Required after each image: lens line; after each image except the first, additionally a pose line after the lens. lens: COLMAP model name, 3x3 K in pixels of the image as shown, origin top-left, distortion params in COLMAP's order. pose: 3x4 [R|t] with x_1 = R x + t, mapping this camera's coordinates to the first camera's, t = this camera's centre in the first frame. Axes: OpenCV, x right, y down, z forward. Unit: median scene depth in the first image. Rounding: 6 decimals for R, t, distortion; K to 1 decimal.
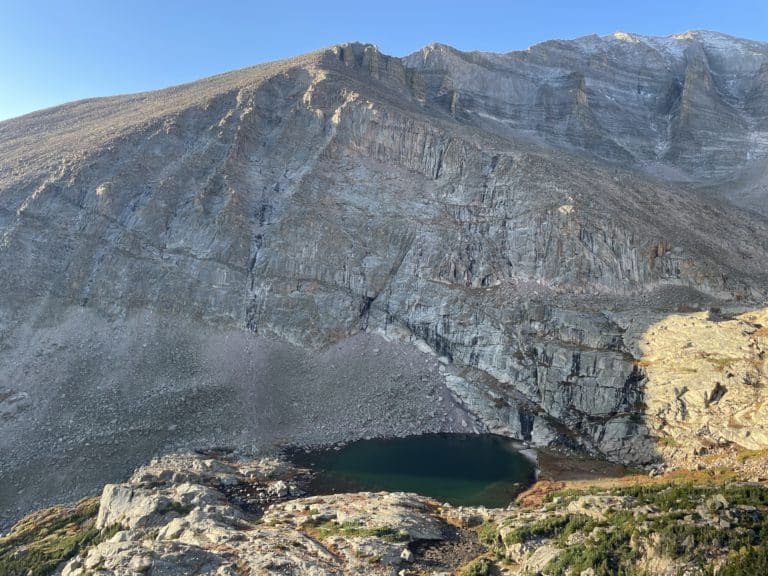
lens RADIAL K [[582.8, 0, 387.4], [0, 582.8, 278.3], [0, 0, 1]] dist [0.116404, -0.151889]
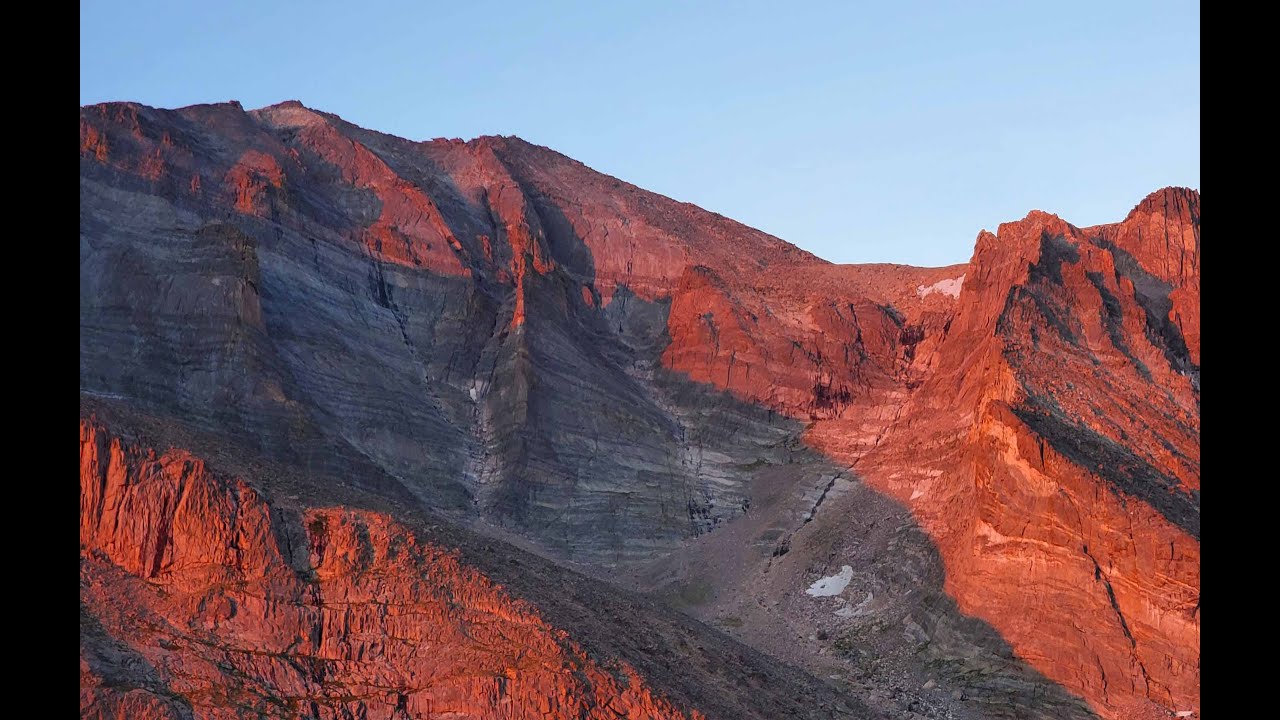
lens RADIAL K [[2371.6, 0, 956.6], [0, 2371.6, 420.6], [0, 0, 1]] dist [0.006014, 0.624730]
pose [[0.731527, 0.073912, 0.677795, -0.558317], [0.064246, 0.982211, -0.176446, 0.023288], [-0.678779, 0.172621, 0.713765, -0.374676]]
